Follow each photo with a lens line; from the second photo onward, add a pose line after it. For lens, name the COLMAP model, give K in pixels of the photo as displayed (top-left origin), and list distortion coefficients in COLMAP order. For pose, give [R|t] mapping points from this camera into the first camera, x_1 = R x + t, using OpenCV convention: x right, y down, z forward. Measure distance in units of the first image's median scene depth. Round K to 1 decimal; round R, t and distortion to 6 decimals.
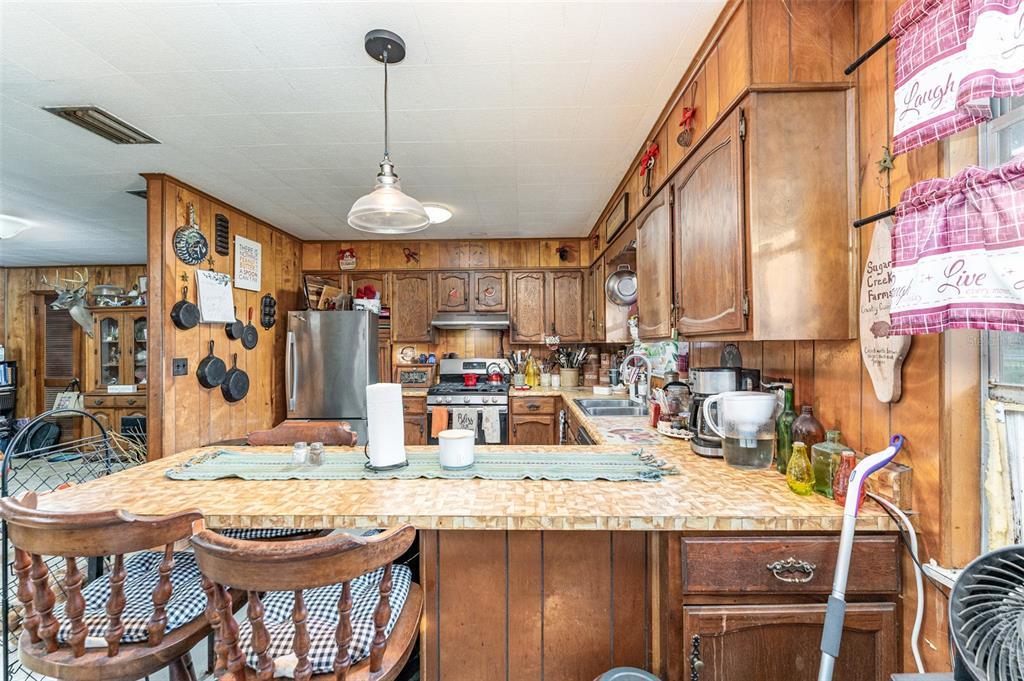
lens RADIAL K [[419.8, 0, 509.8], [0, 419.8, 343.6], [0, 0, 1]] dist [-0.005333, -0.000168]
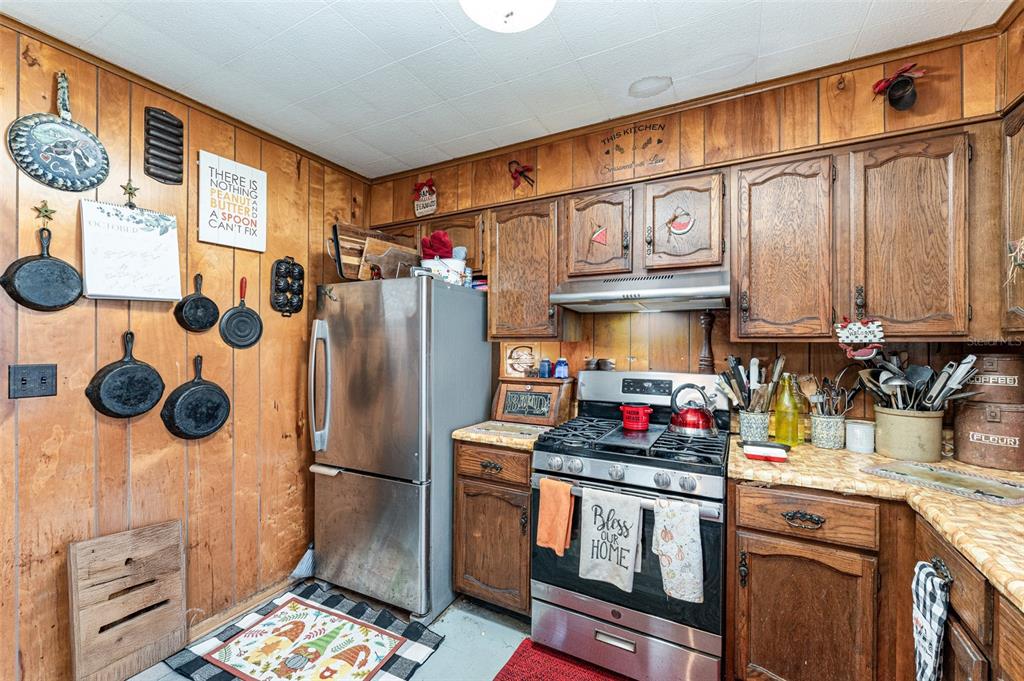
lens RADIAL K [[419.8, 0, 509.8], [0, 419.8, 343.6], [0, 0, 1]] dist [-0.005333, -0.000168]
pose [[0.892082, 0.009014, -0.451783, -0.007624], [-0.006945, 0.999956, 0.006237, 0.000892], [0.451819, -0.002426, 0.892106, 0.527850]]
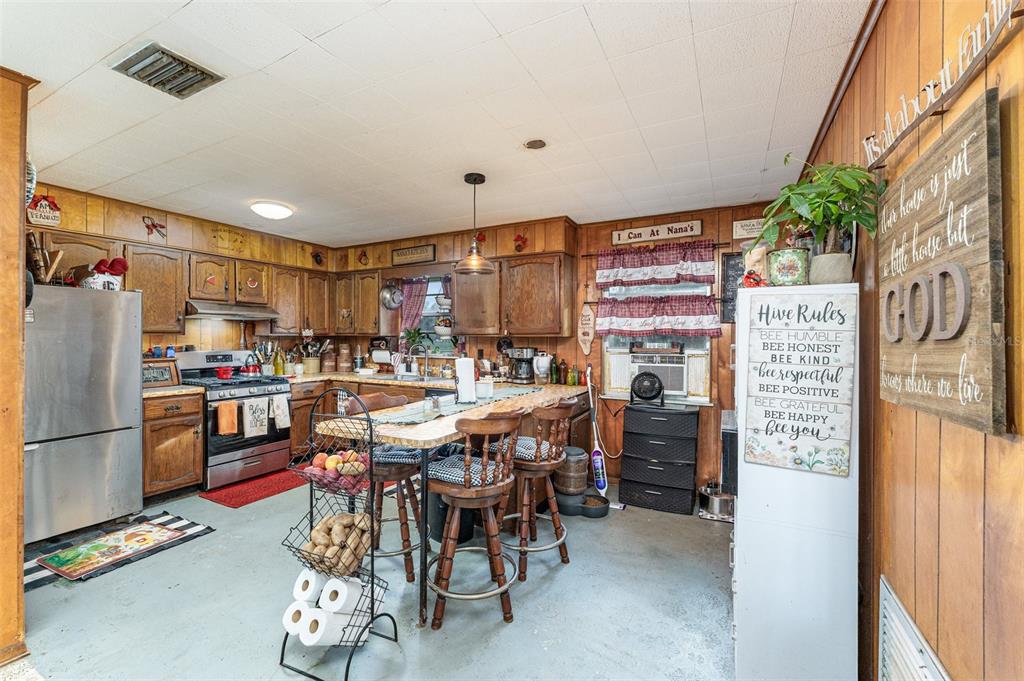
lens RADIAL K [[421.6, 0, 512.0], [0, 421.6, 340.5], [0, 0, 1]] dist [-0.000584, -0.000101]
pose [[0.439799, 0.000720, 0.898096, -0.677647], [-0.007953, 0.999964, 0.003093, 0.004548], [-0.898061, -0.008503, 0.439789, 0.004312]]
